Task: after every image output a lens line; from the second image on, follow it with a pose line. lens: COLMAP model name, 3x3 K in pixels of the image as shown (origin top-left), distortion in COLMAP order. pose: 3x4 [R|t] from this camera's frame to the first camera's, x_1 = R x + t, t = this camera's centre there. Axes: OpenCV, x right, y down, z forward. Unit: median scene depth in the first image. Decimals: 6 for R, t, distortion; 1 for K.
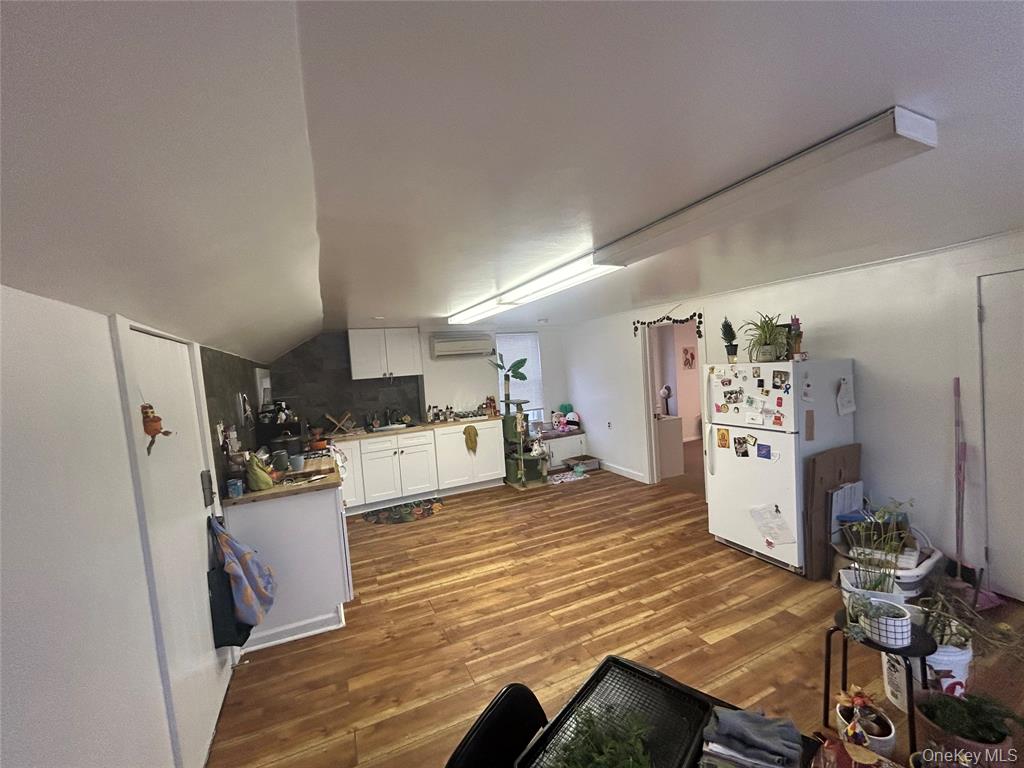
lens RADIAL K [[411.6, 0, 511.2], [0, 411.6, 378.3], [0, 0, 1]] dist [-0.001037, 0.000141]
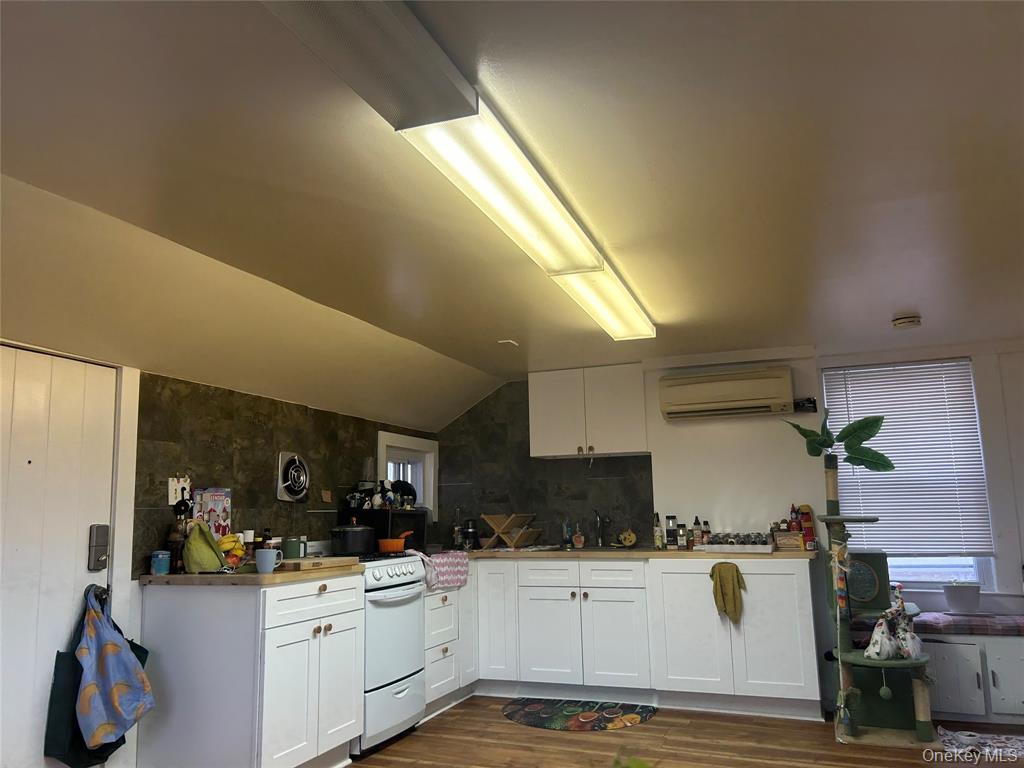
lens RADIAL K [[768.4, 0, 512.0], [0, 768.4, 384.0], [0, 0, 1]] dist [0.011446, 0.000008]
pose [[0.696242, -0.062680, -0.715065, 0.414564], [-0.053337, 0.988909, -0.138617, 0.057616], [0.715823, 0.134651, 0.685177, 0.242949]]
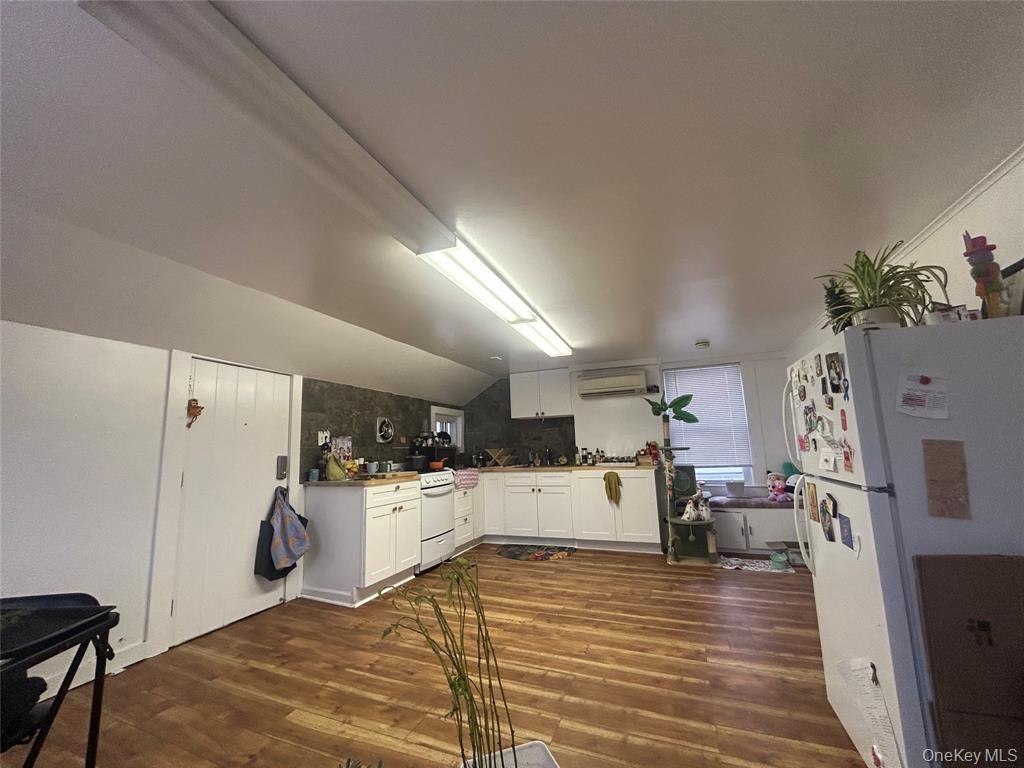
lens RADIAL K [[411.6, 0, 511.2], [0, 411.6, 378.3], [0, 0, 1]] dist [-0.001037, 0.000141]
pose [[0.687875, -0.075161, -0.721927, 0.461821], [-0.040365, 0.989123, -0.141440, 0.057906], [0.724706, 0.126434, 0.677359, 0.255227]]
